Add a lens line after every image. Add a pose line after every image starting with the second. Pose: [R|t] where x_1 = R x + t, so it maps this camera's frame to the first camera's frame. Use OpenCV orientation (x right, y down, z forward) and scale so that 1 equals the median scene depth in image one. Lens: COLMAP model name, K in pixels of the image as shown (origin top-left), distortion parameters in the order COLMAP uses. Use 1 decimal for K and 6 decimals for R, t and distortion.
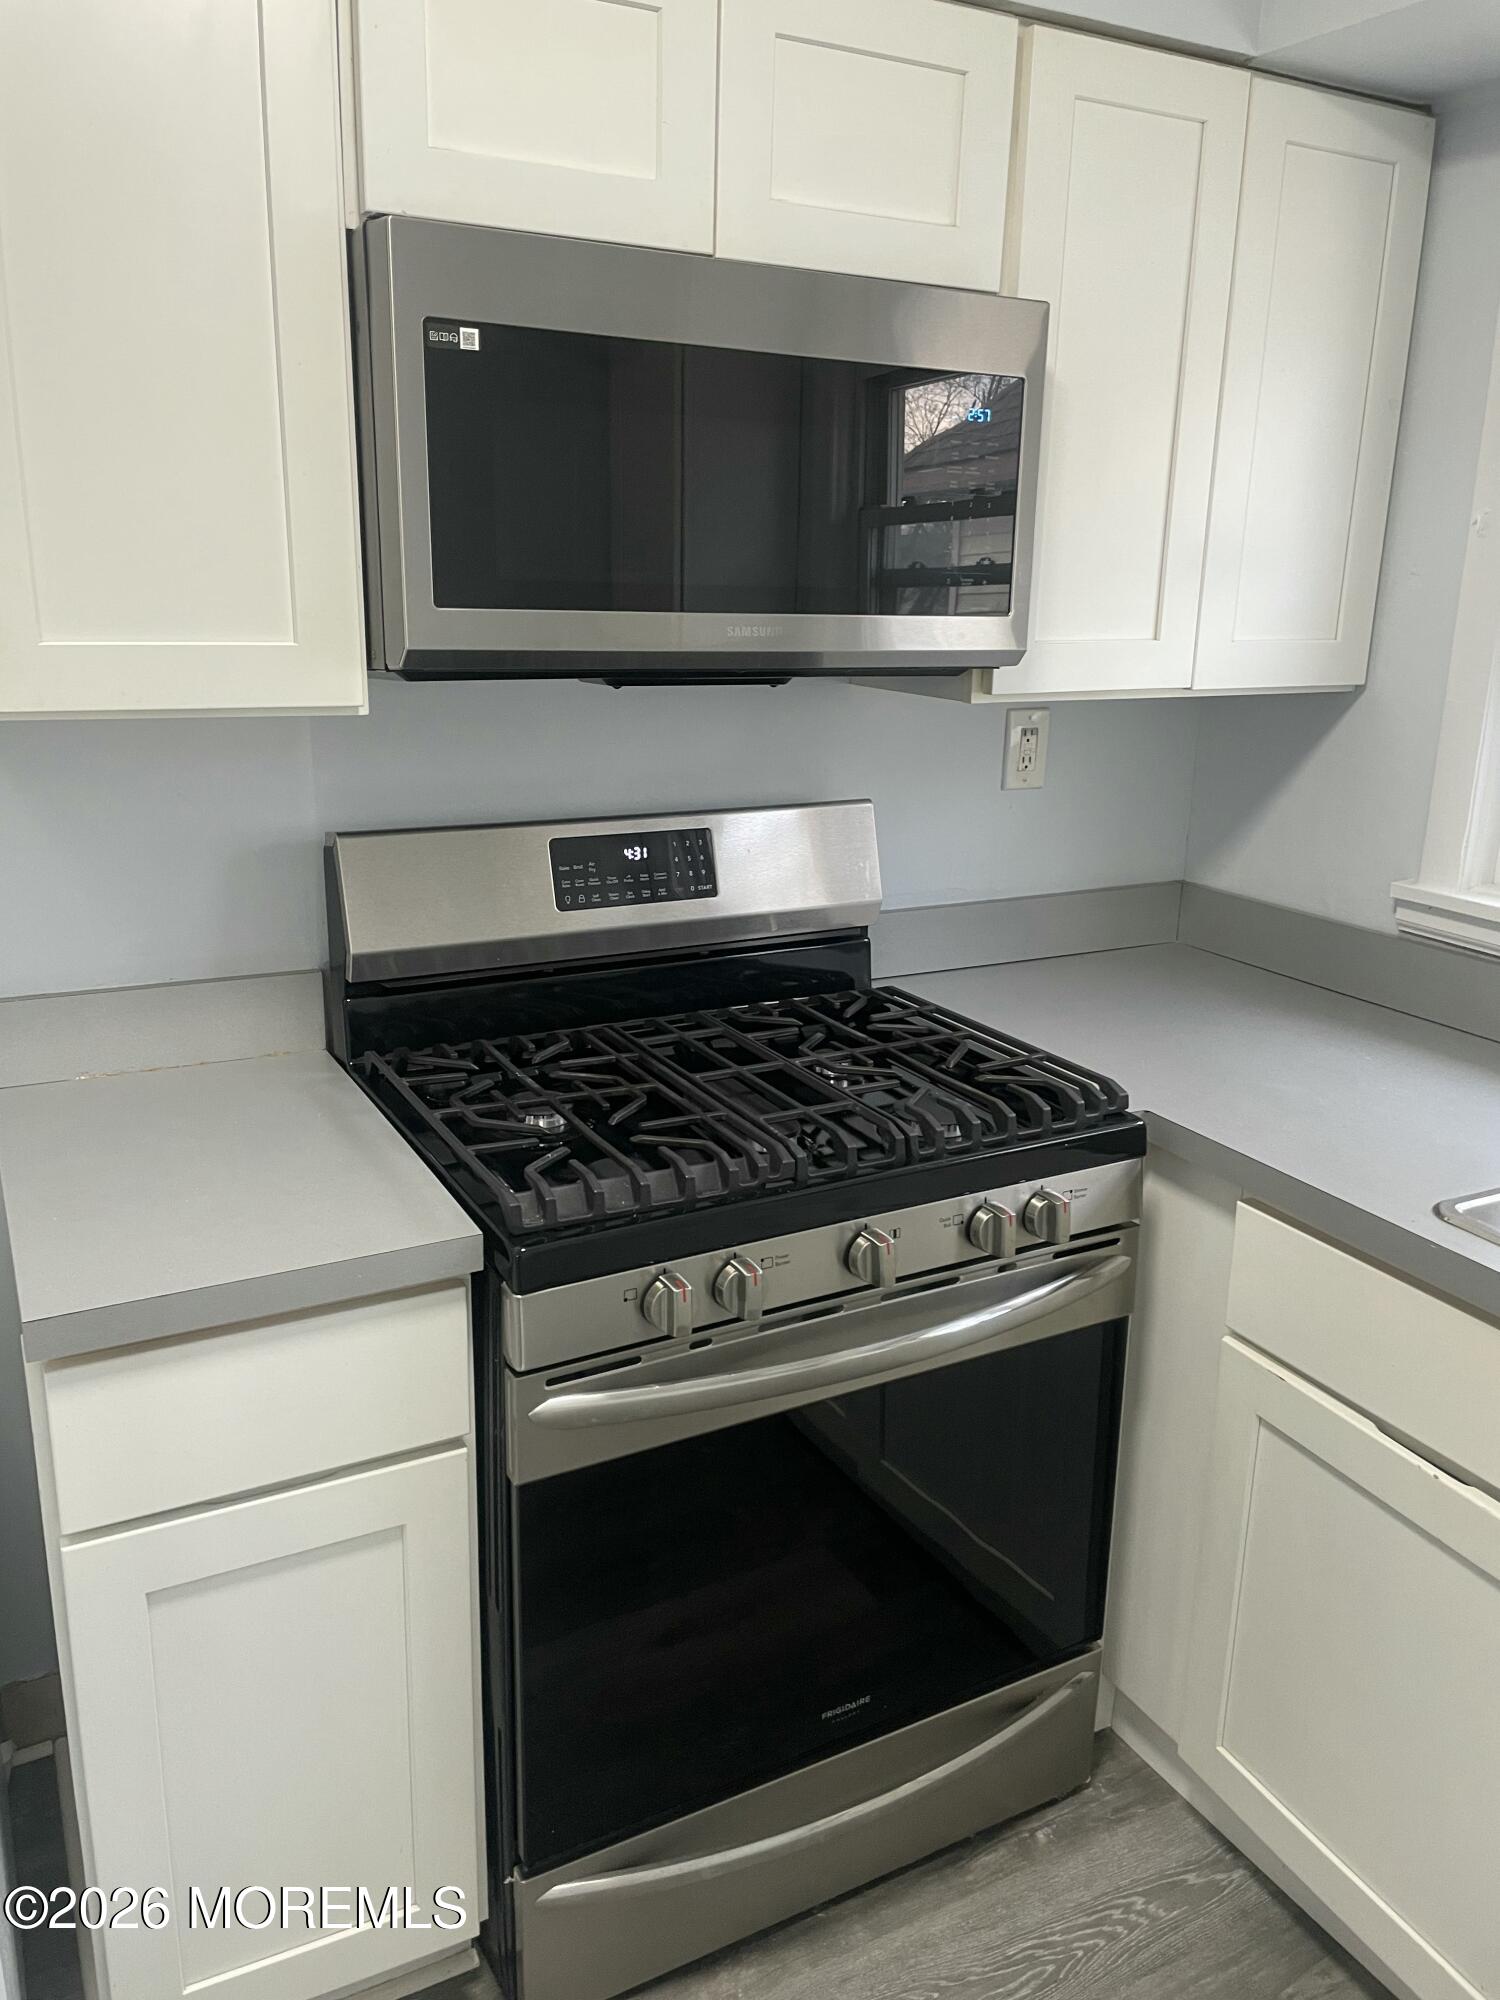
lens RADIAL K [[1535.8, 0, 753.5], [0, 1535.8, 990.1], [0, 0, 1]] dist [0.076187, -0.112476]
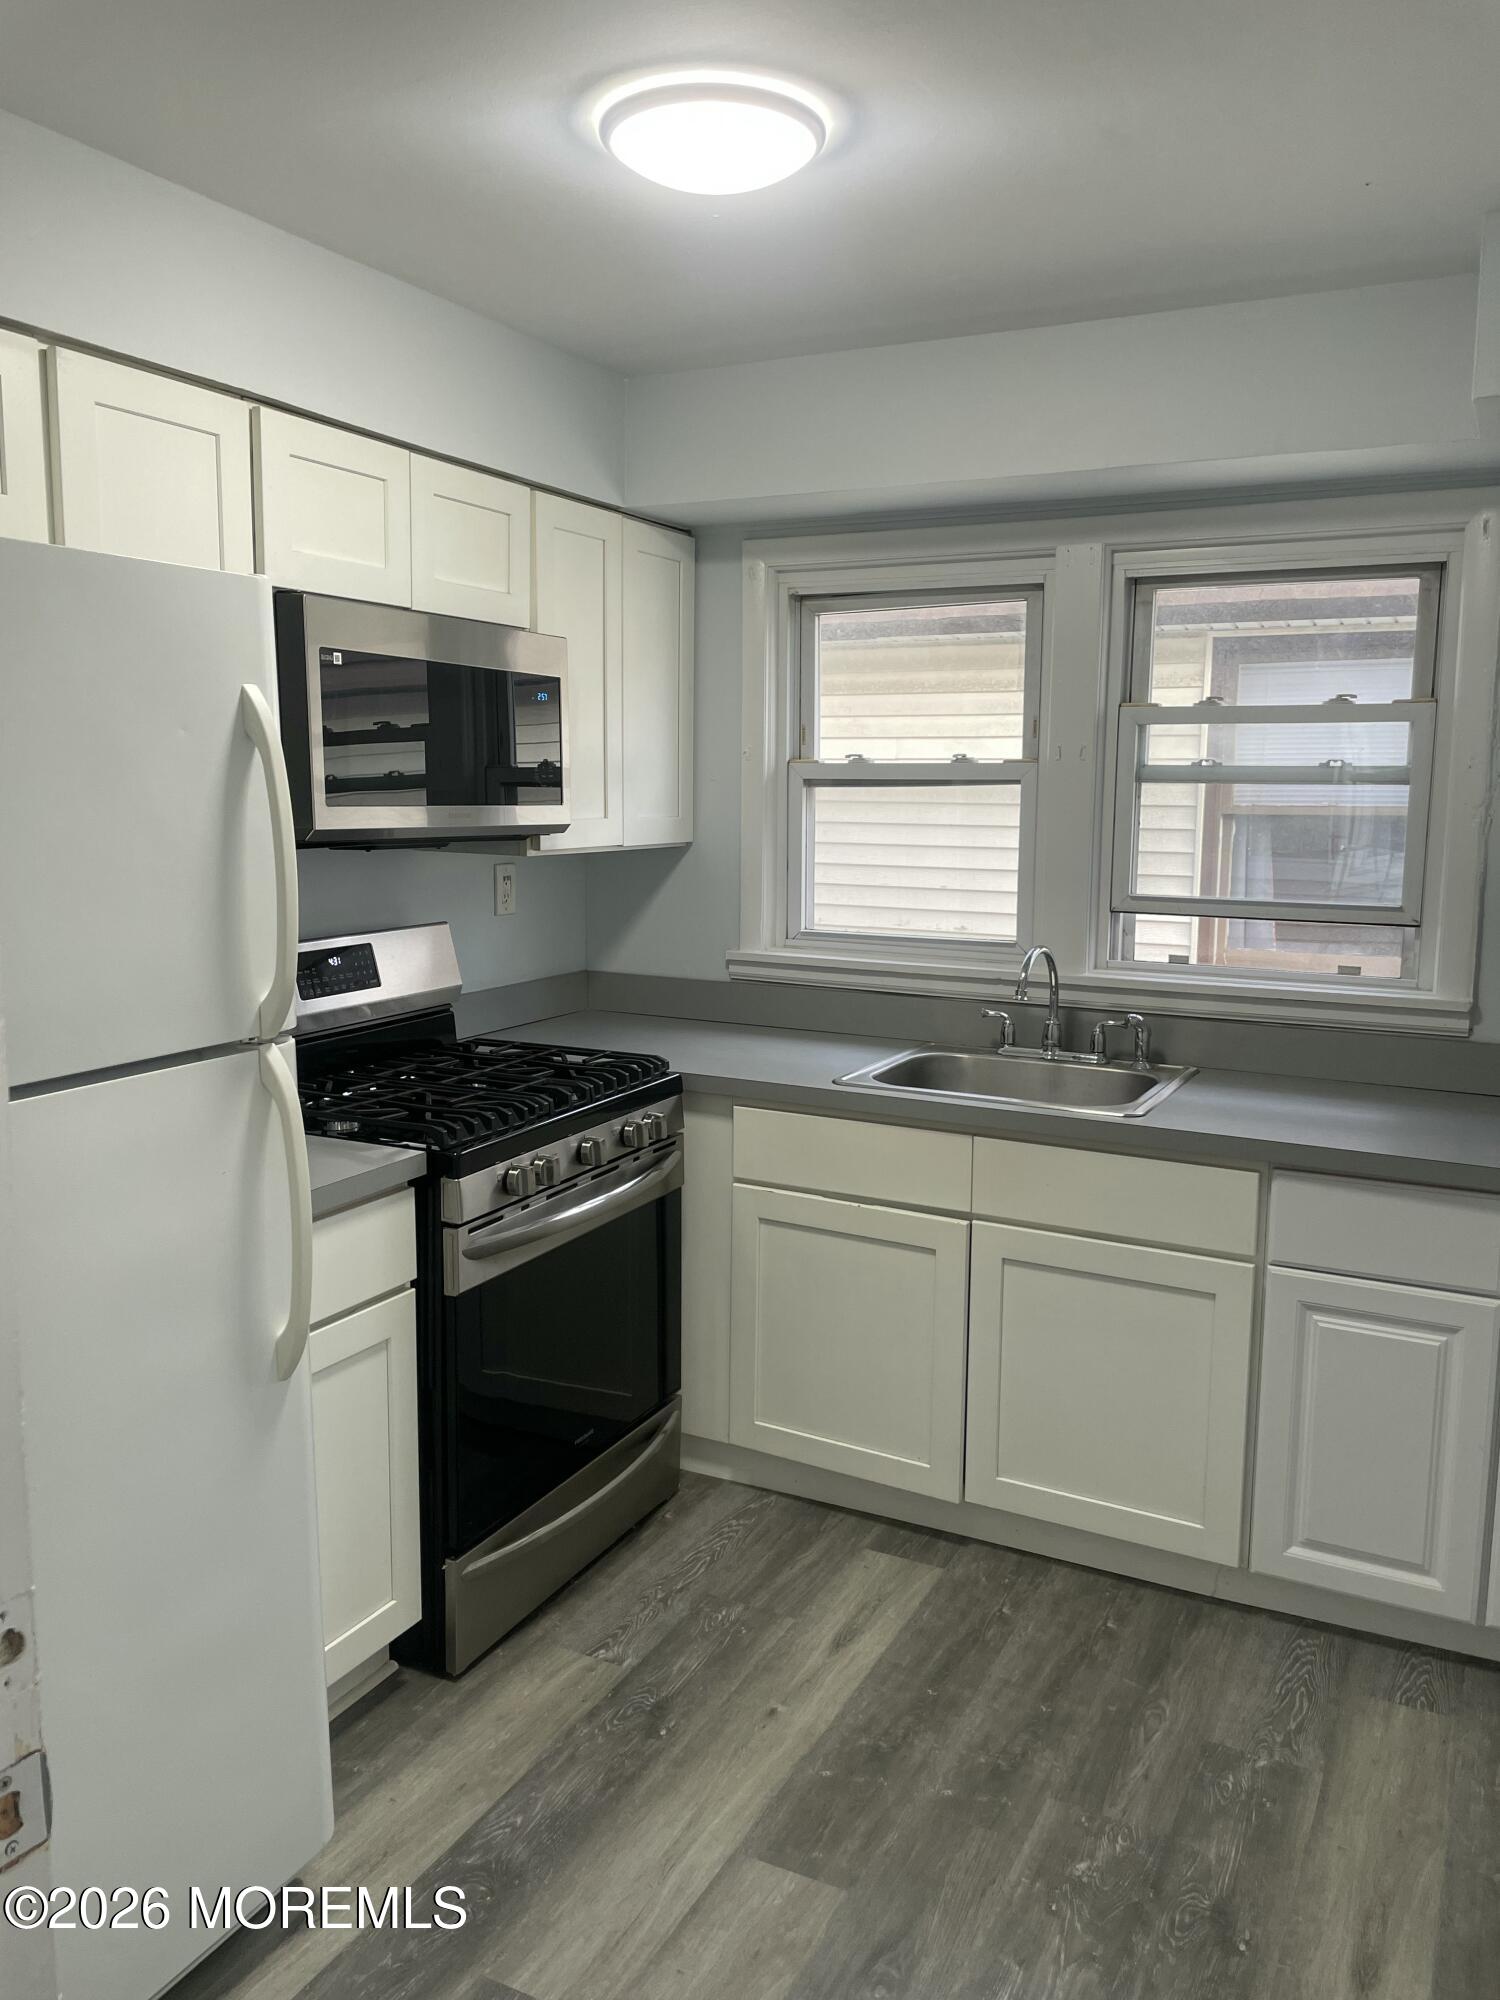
lens RADIAL K [[1535.8, 0, 753.5], [0, 1535.8, 990.1], [0, 0, 1]] dist [0.076187, -0.112476]
pose [[0.820940, -0.090409, 0.563811, -0.637885], [0.158089, 0.984776, -0.072275, 0.122579], [-0.548694, 0.148466, 0.822735, -0.514003]]
